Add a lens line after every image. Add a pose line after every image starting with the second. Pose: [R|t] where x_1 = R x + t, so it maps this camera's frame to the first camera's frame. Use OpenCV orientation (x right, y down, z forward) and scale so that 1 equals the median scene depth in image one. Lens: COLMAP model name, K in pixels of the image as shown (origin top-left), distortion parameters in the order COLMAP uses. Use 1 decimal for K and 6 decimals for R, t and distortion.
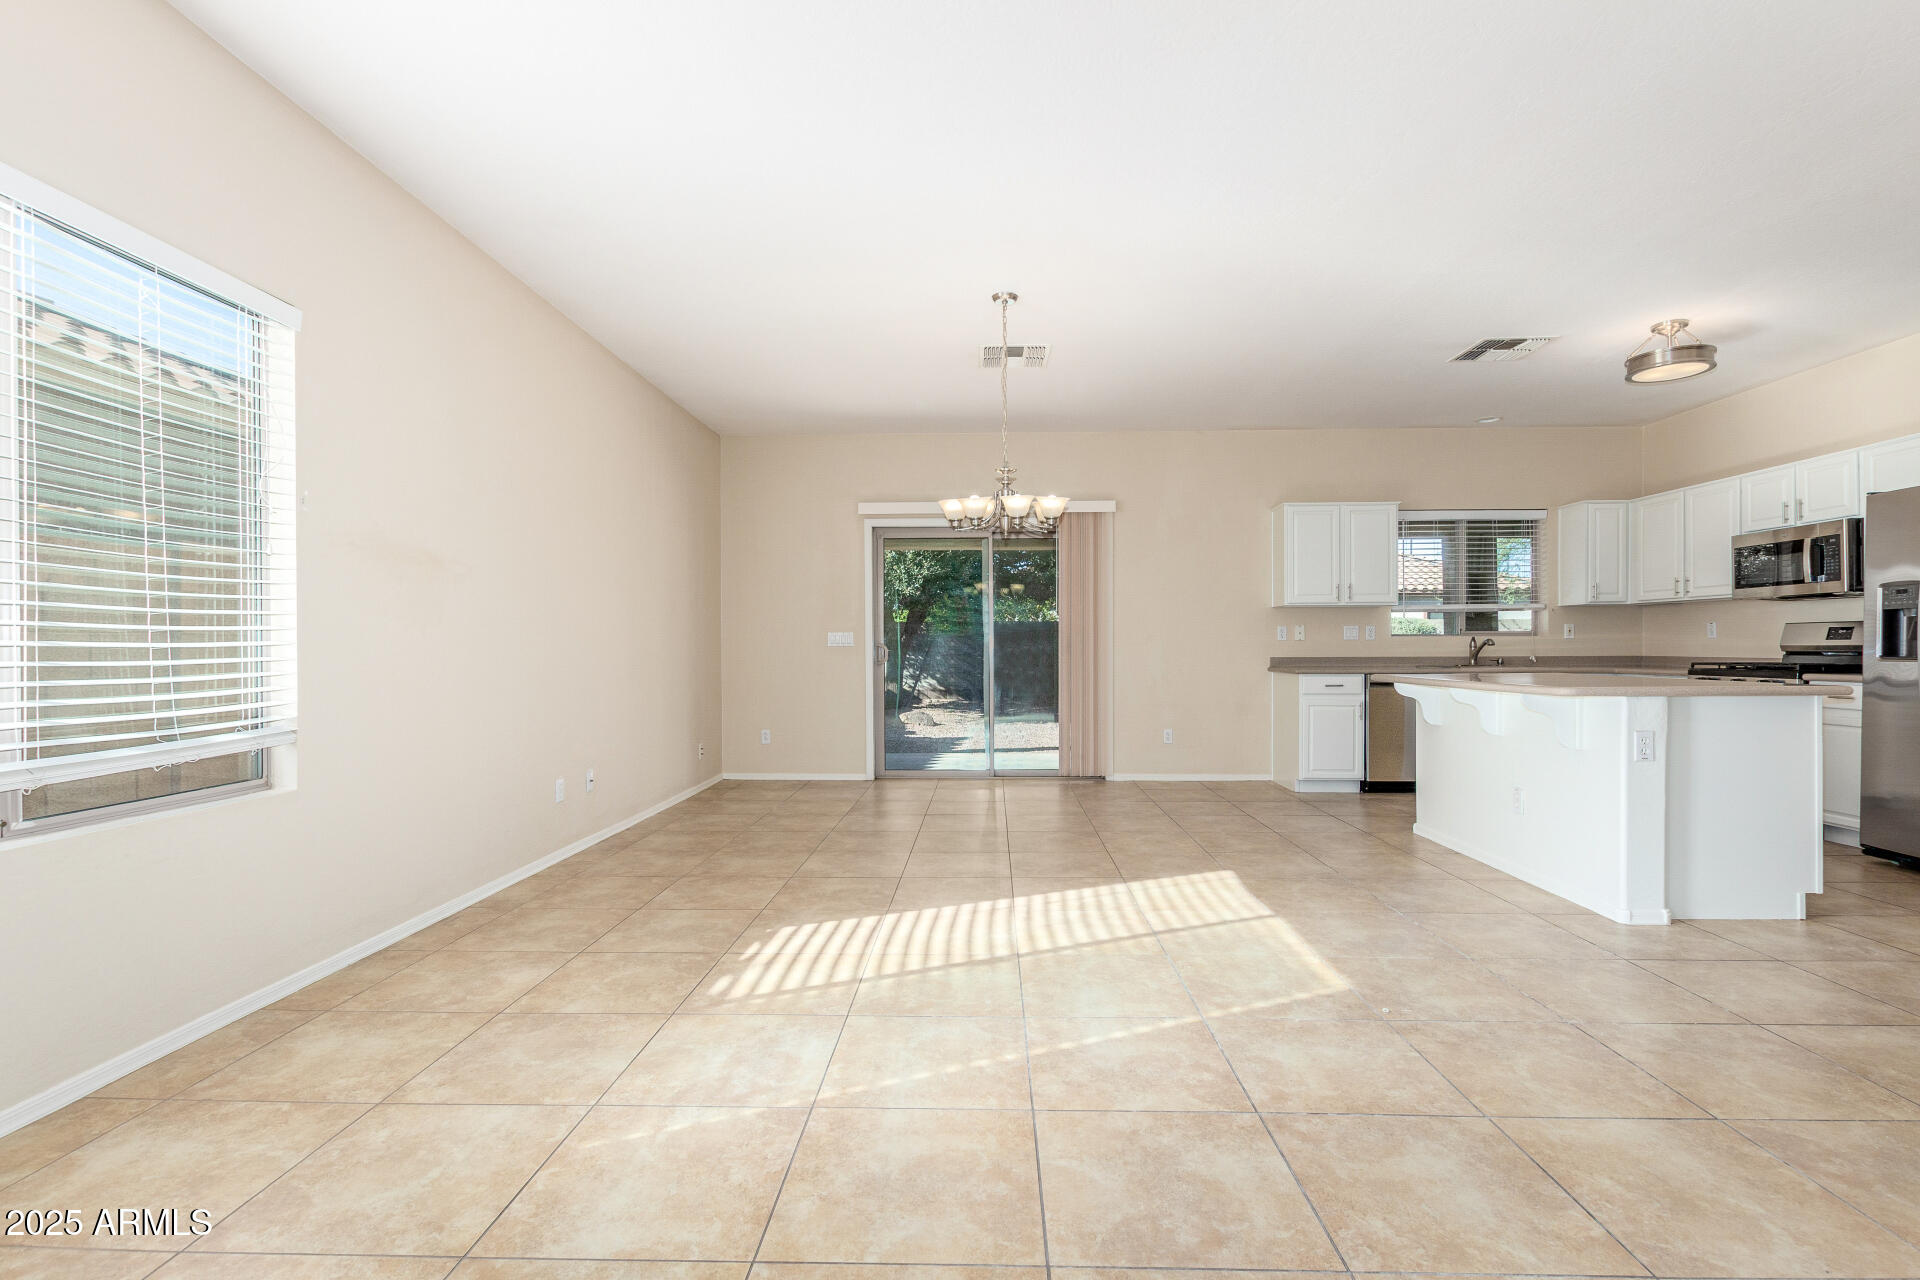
lens RADIAL K [[896.6, 0, 963.0], [0, 896.6, 653.8], [0, 0, 1]] dist [0.007778, -0.004852]
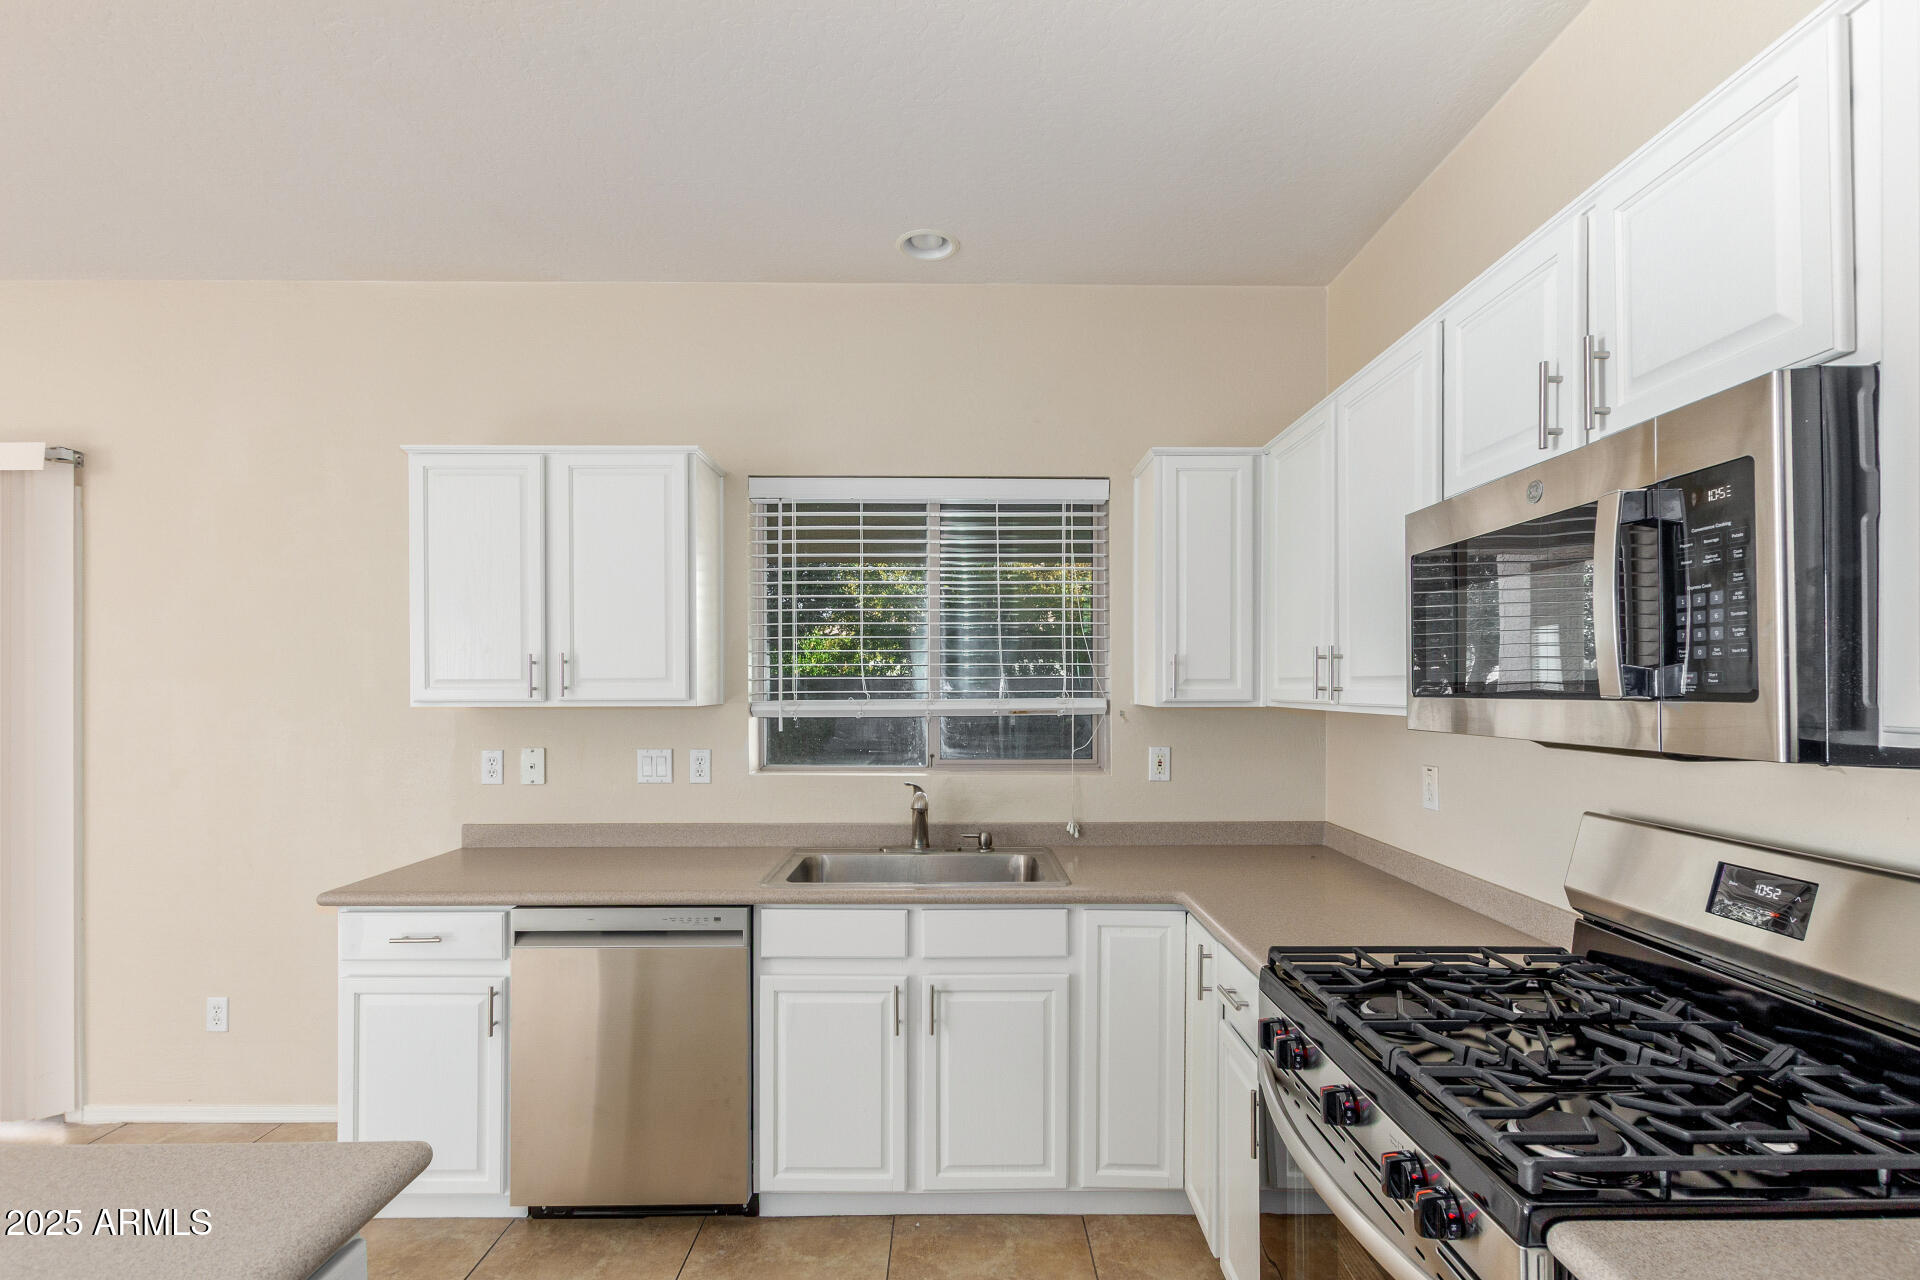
lens RADIAL K [[896.6, 0, 977.6], [0, 896.6, 694.9], [0, 0, 1]] dist [0.007778, -0.004852]
pose [[0.999215, 0.003136, 0.039502, 0.781153], [-0.003285, 0.999988, 0.003702, -0.080588], [-0.039490, -0.003829, 0.999213, 0.793012]]
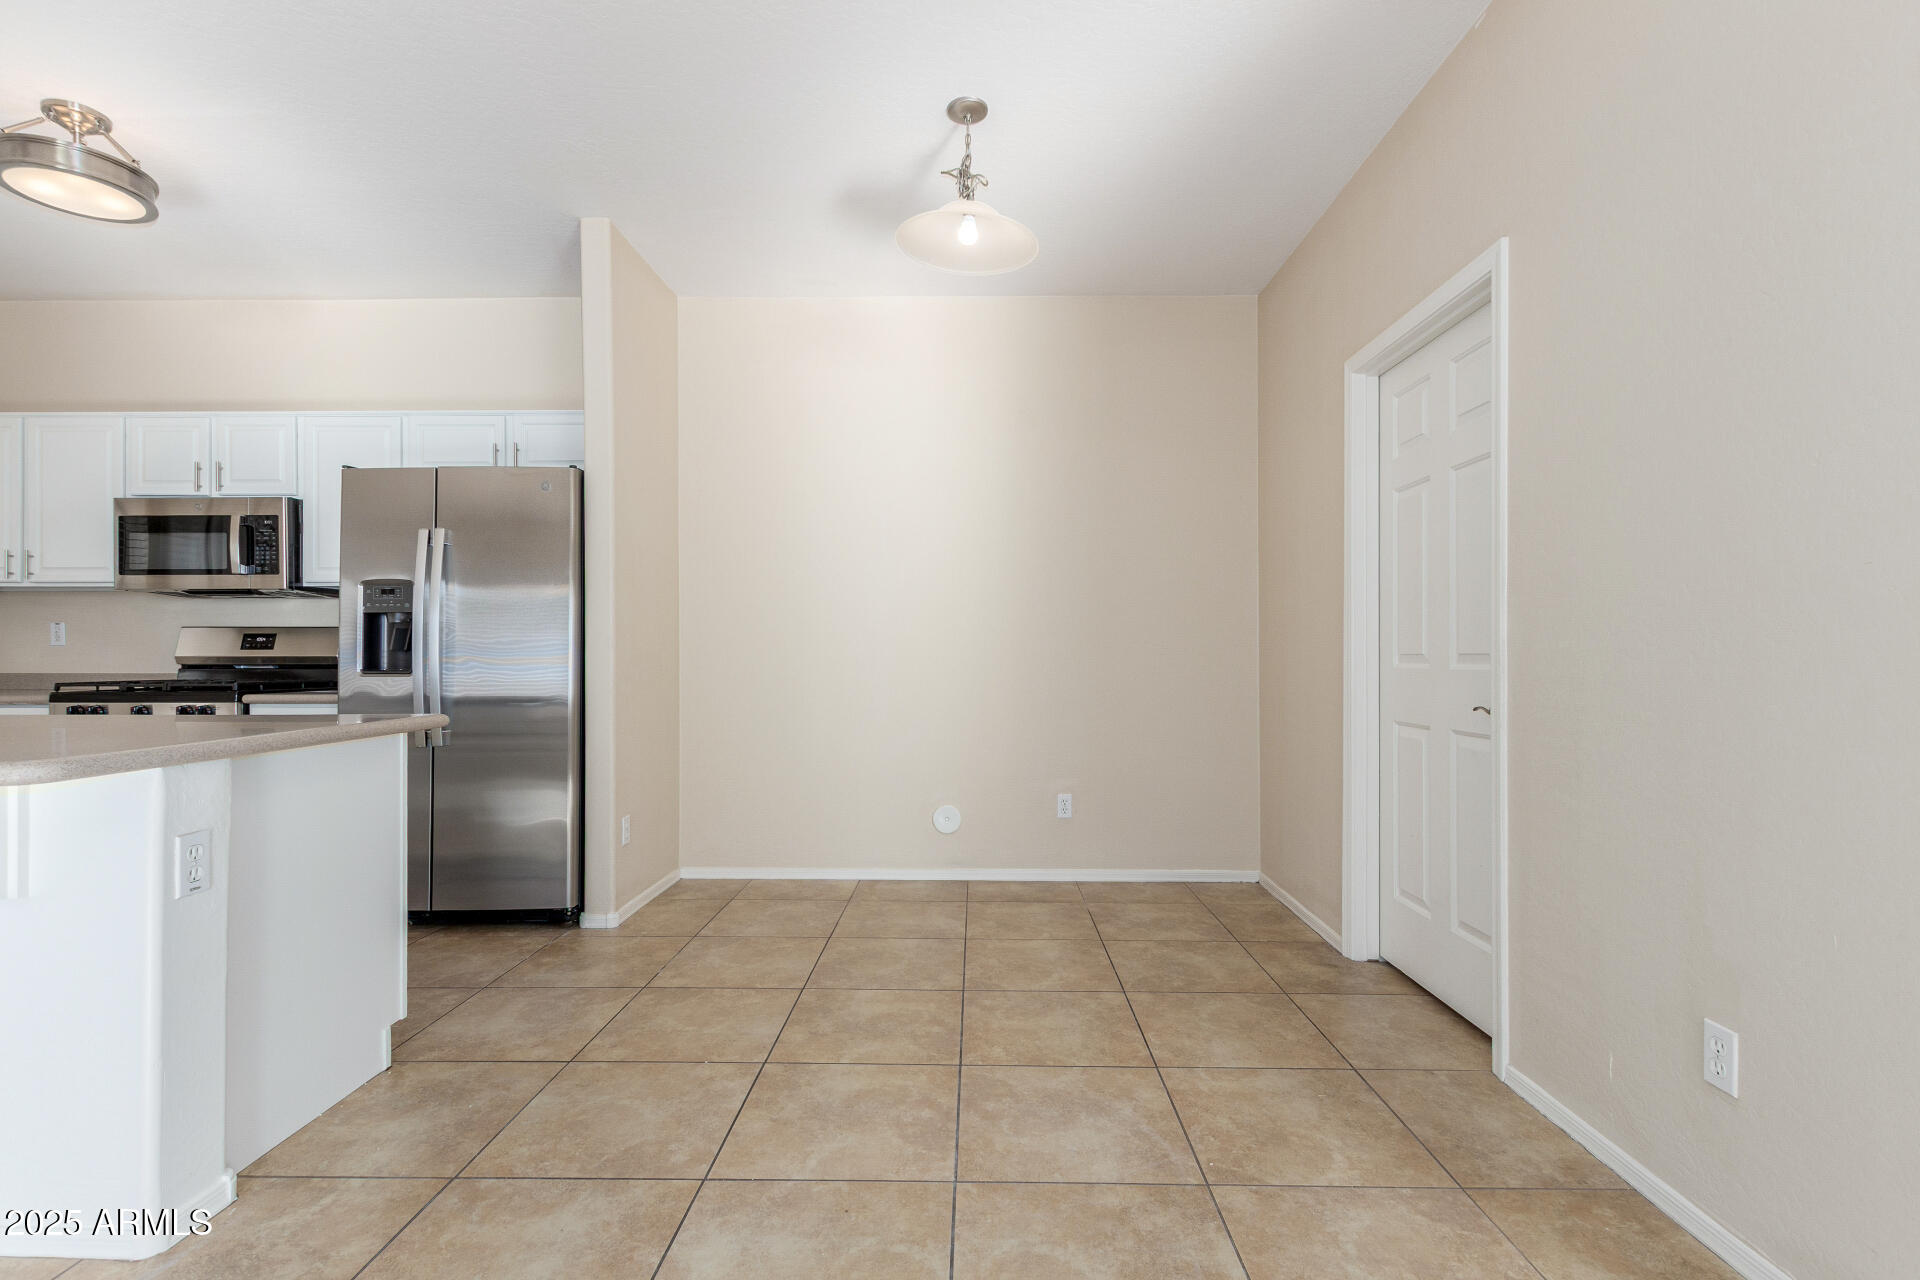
lens RADIAL K [[896.6, 0, 964.0], [0, 896.6, 652.5], [0, 0, 1]] dist [0.007778, -0.004852]
pose [[-0.010039, 0.004963, 0.999937, 0.178550], [0.007776, 0.999958, -0.004885, -0.004324], [-0.999919, 0.007726, -0.010077, 0.396445]]
